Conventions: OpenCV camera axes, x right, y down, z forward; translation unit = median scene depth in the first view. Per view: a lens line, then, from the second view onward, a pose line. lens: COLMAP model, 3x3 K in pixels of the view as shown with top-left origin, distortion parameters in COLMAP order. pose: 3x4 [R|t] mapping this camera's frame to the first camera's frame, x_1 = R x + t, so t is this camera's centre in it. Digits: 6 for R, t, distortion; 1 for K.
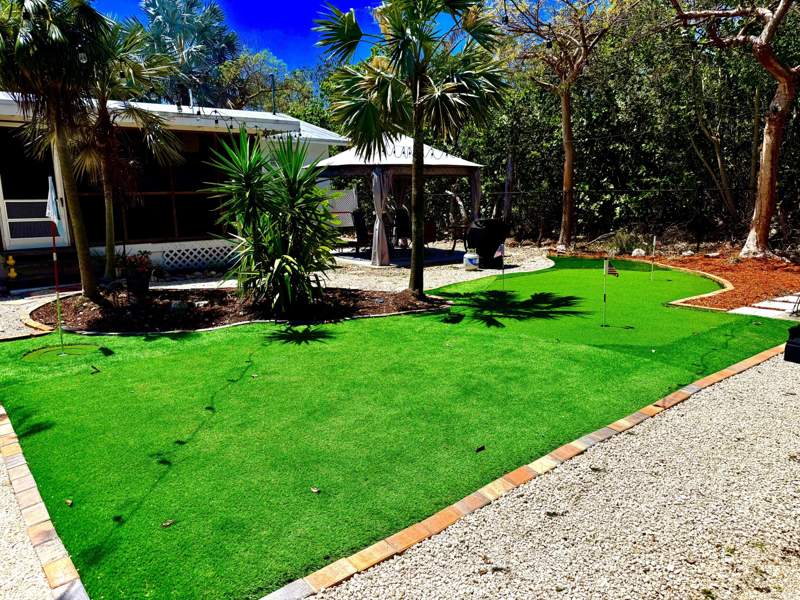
lens RADIAL K [[567.4, 0, 399.4], [0, 567.4, 299.9], [0, 0, 1]] dist [0.006140, -0.010014]
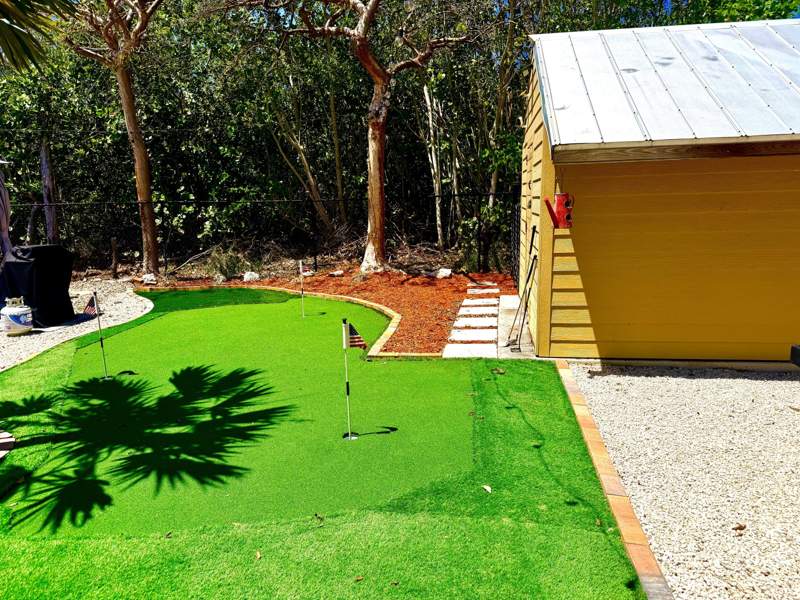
lens RADIAL K [[567.4, 0, 401.5], [0, 567.4, 317.3], [0, 0, 1]] dist [0.006140, -0.010014]
pose [[0.725888, -0.136055, 0.674222, 0.015068], [0.130848, 0.989655, 0.058833, -0.042907], [-0.675252, 0.045514, 0.736181, 0.240551]]
